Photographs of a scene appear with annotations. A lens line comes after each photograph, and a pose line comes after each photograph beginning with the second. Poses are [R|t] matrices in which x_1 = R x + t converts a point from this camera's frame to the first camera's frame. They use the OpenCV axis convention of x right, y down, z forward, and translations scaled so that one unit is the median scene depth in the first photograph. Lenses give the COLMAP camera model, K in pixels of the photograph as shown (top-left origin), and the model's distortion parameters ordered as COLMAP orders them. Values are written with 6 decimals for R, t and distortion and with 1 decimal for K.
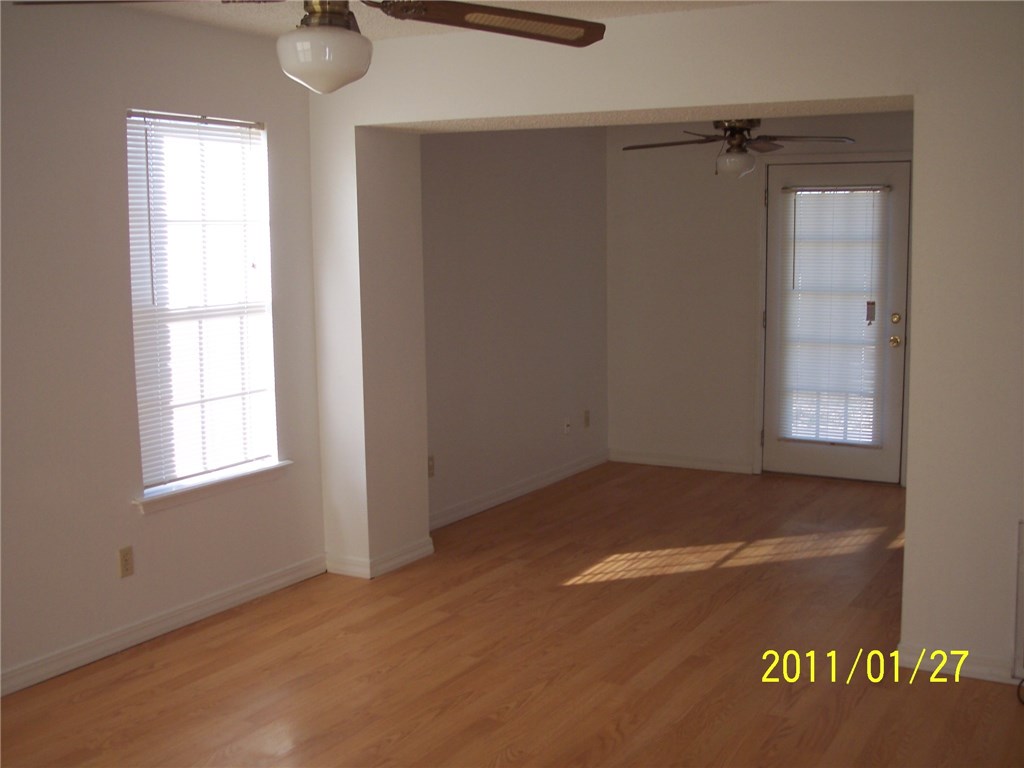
lens RADIAL K [[1164.5, 0, 512.0], [0, 1164.5, 384.0], [0, 0, 1]] dist [-0.125259, 0.084587]
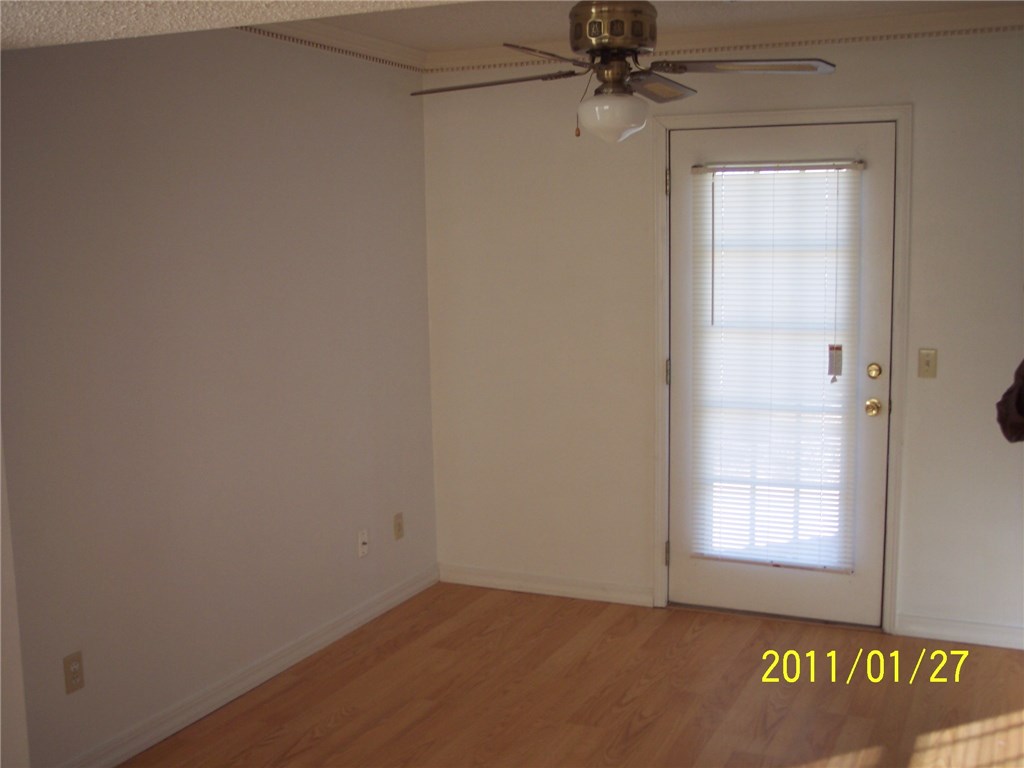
lens RADIAL K [[1164.5, 0, 512.0], [0, 1164.5, 384.0], [0, 0, 1]] dist [-0.125259, 0.084587]
pose [[0.996406, -0.019161, 0.082514, 0.082308], [0.018754, 0.999808, 0.005714, -0.056703], [-0.082608, -0.004146, 0.996573, 0.381848]]
